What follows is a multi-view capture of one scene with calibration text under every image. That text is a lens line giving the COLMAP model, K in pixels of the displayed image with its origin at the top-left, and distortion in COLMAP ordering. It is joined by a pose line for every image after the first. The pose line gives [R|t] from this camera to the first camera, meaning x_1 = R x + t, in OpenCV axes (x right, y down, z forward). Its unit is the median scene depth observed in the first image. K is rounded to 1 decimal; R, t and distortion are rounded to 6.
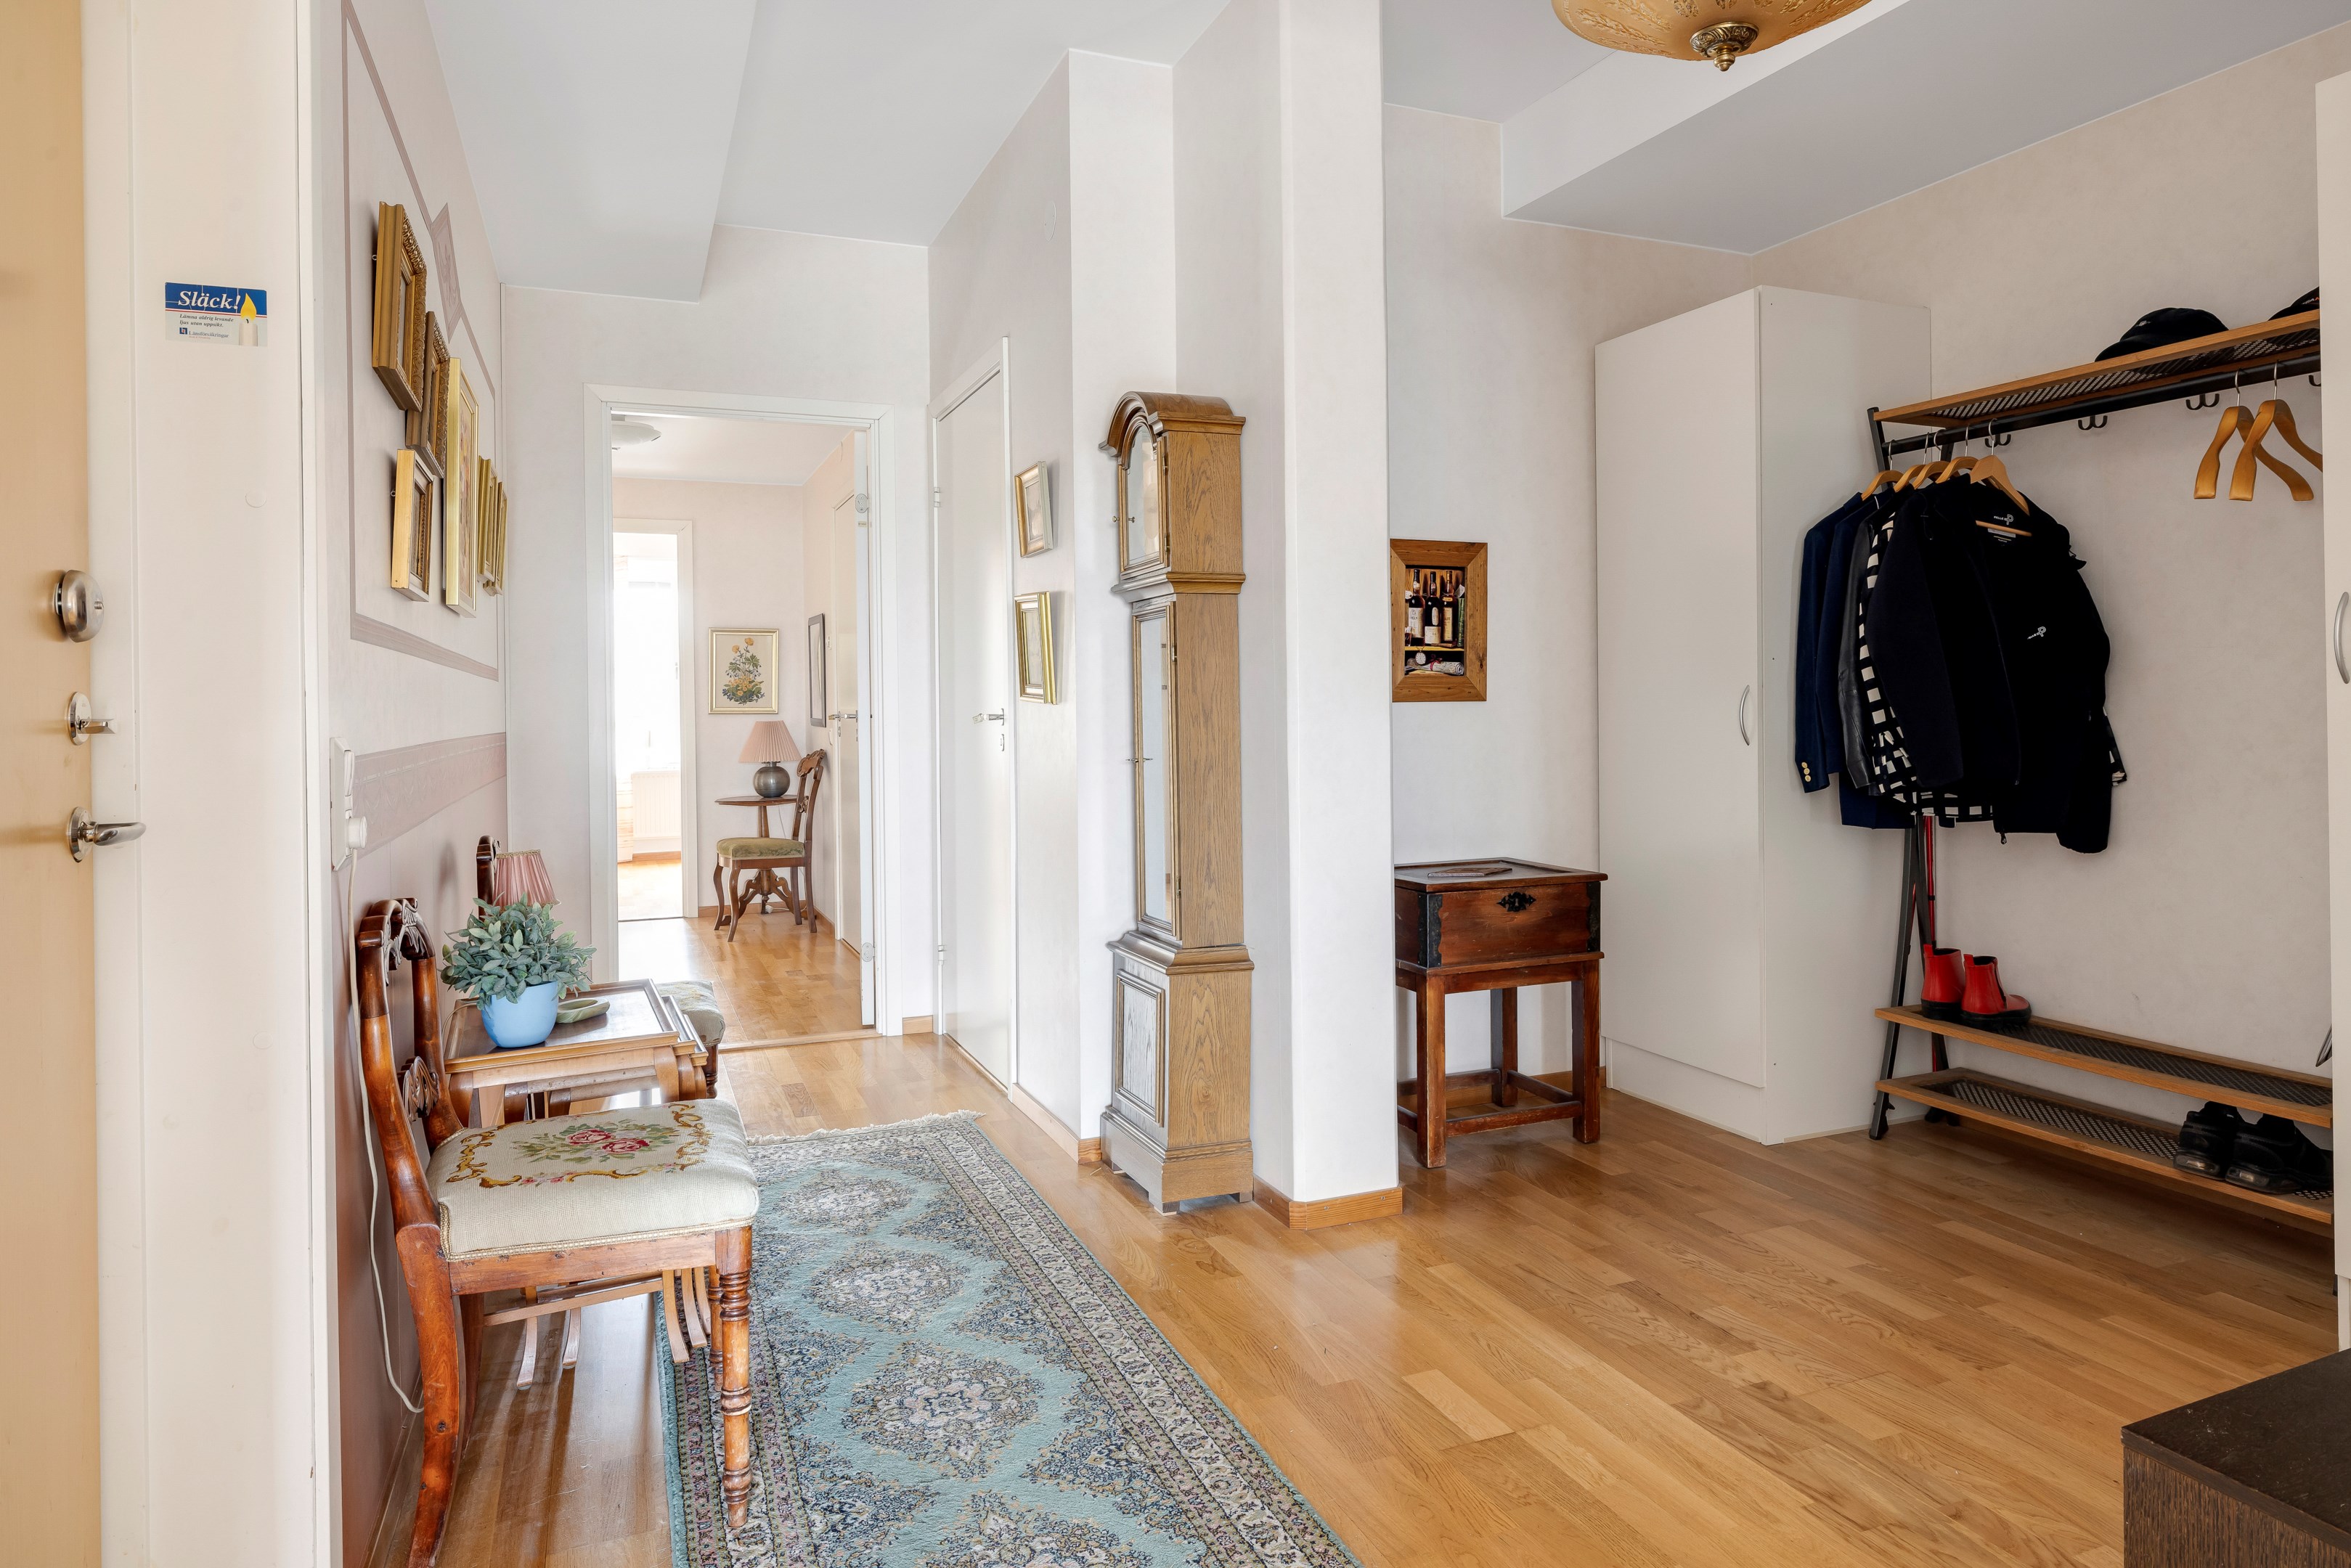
lens RADIAL K [[1433.9, 0, 1187.8], [0, 1433.9, 718.3], [0, 0, 1]] dist [-0.004298, -0.001047]
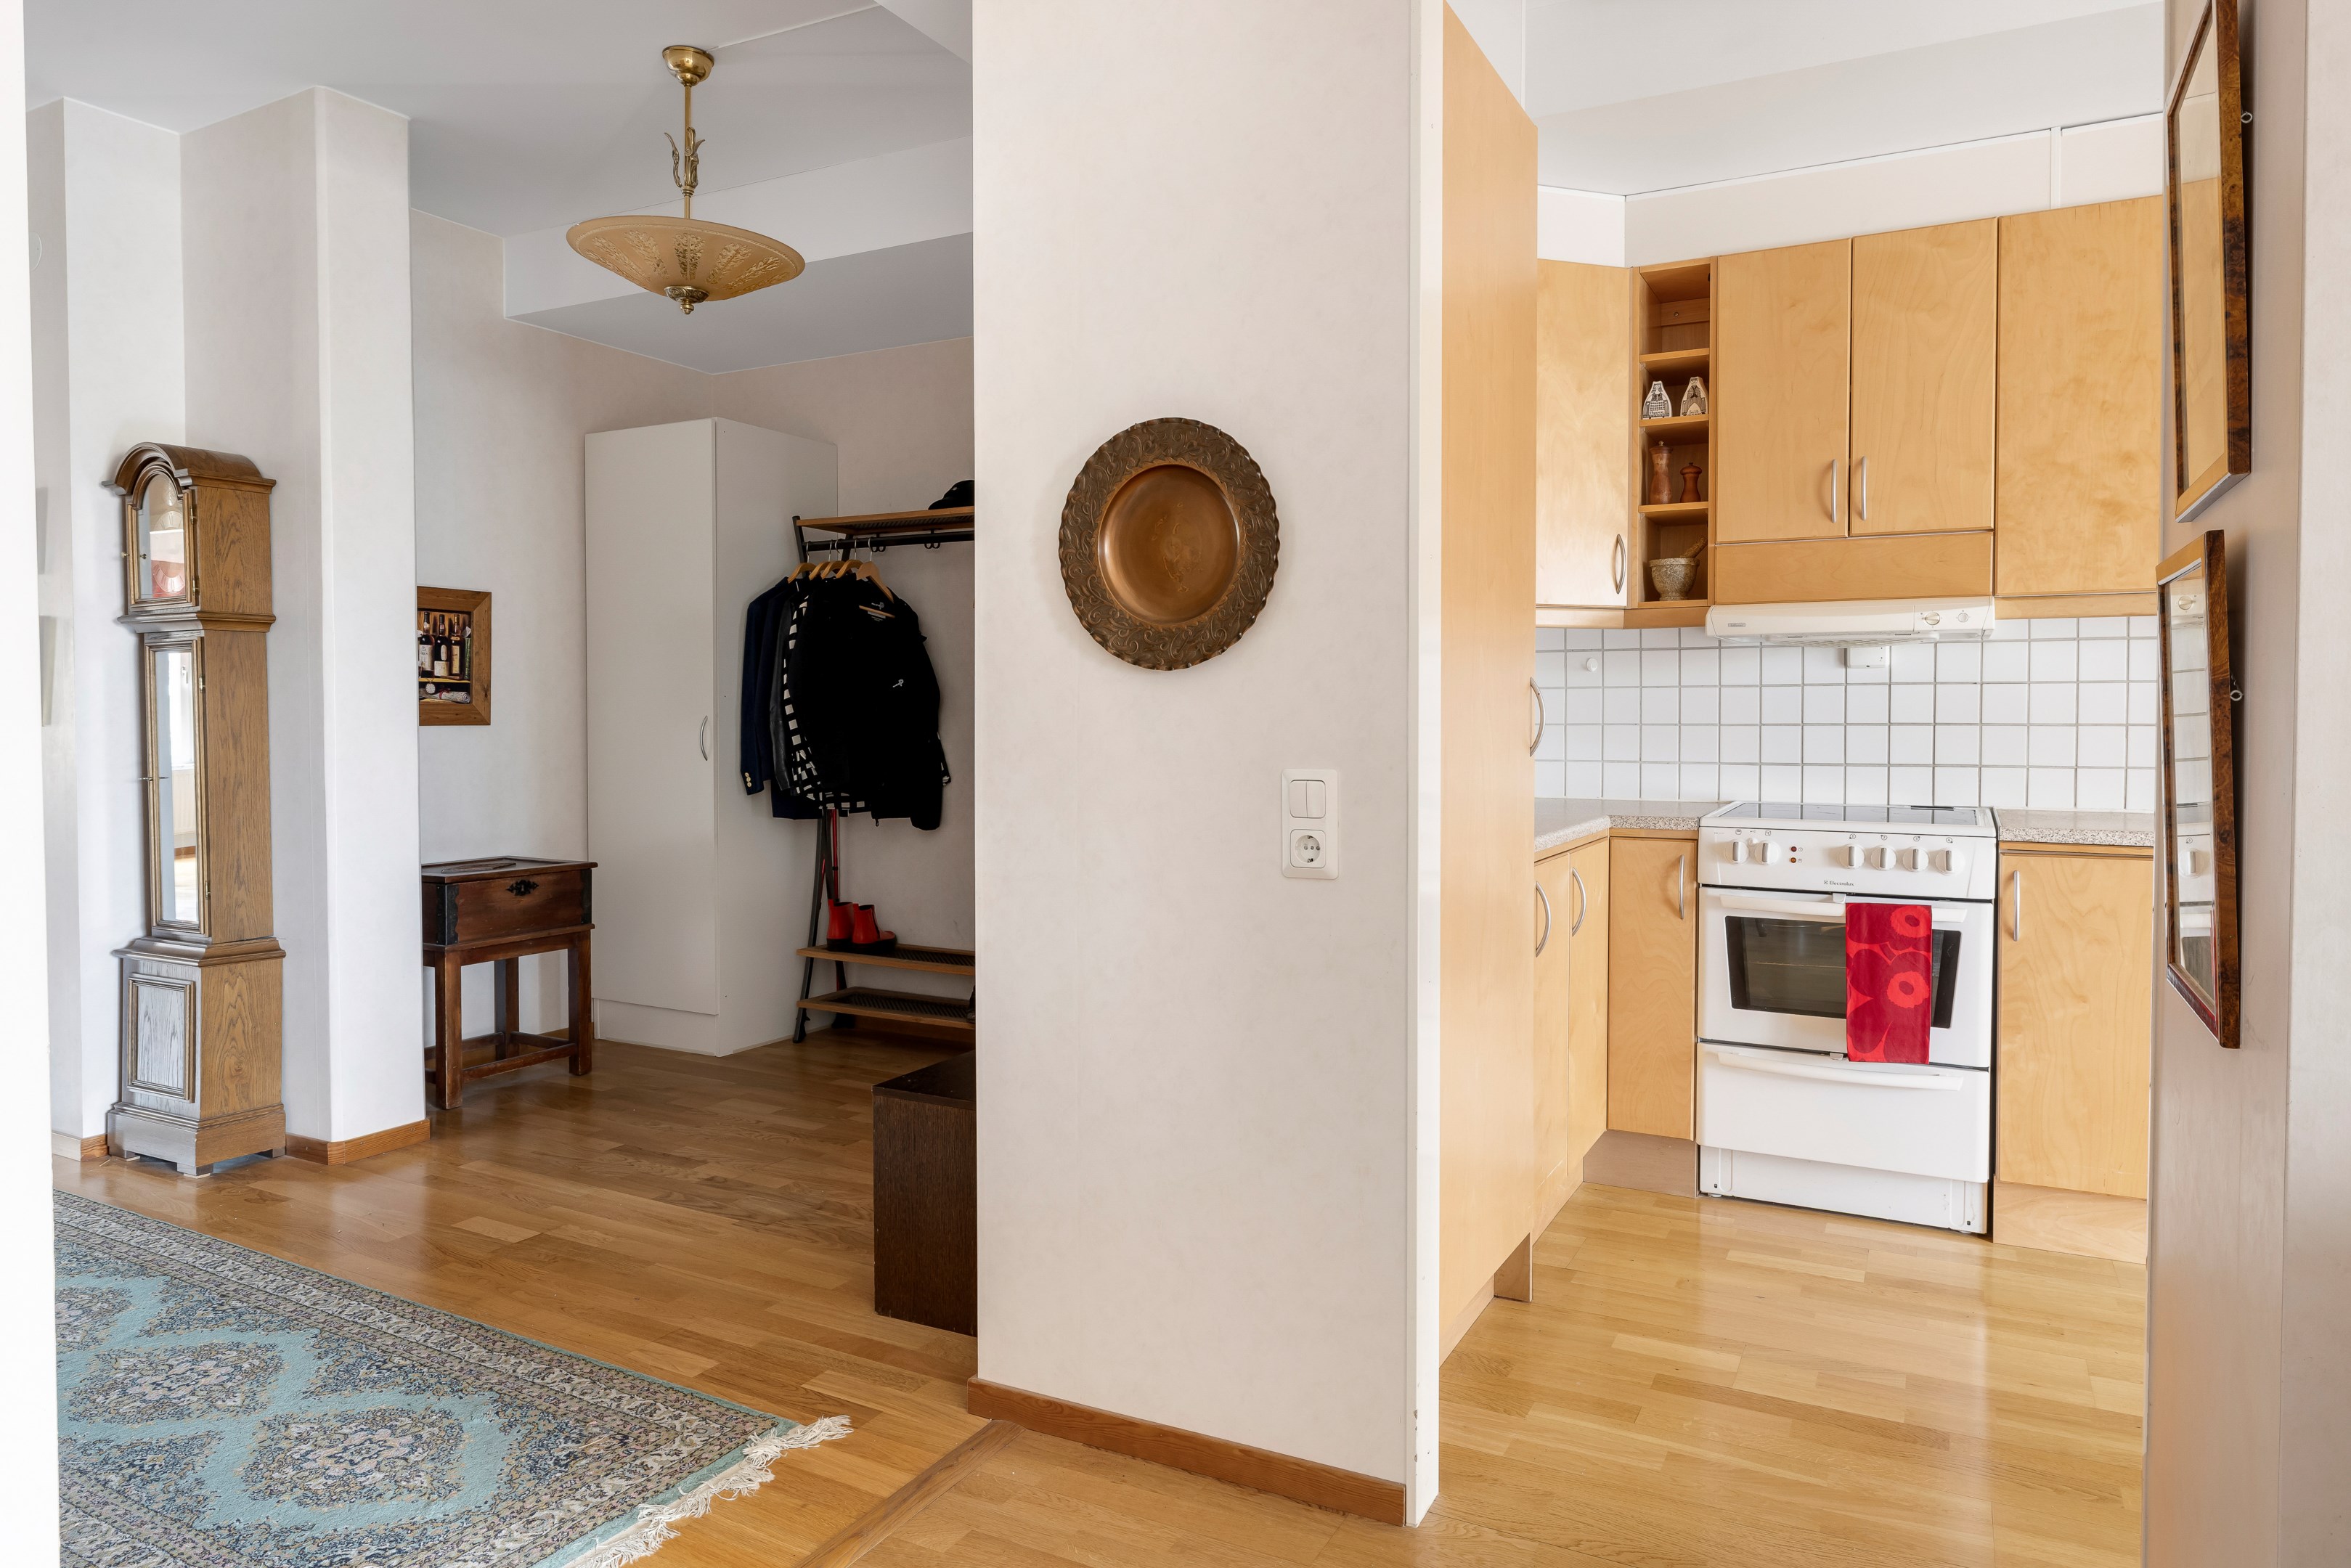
lens RADIAL K [[1433.9, 0, 1202.2], [0, 1433.9, 746.6], [0, 0, 1]] dist [-0.004298, -0.001047]
pose [[0.766389, -0.001752, 0.642374, -0.118645], [-0.003930, 0.999965, 0.007417, -0.006321], [-0.642364, -0.008209, 0.766356, -0.336181]]
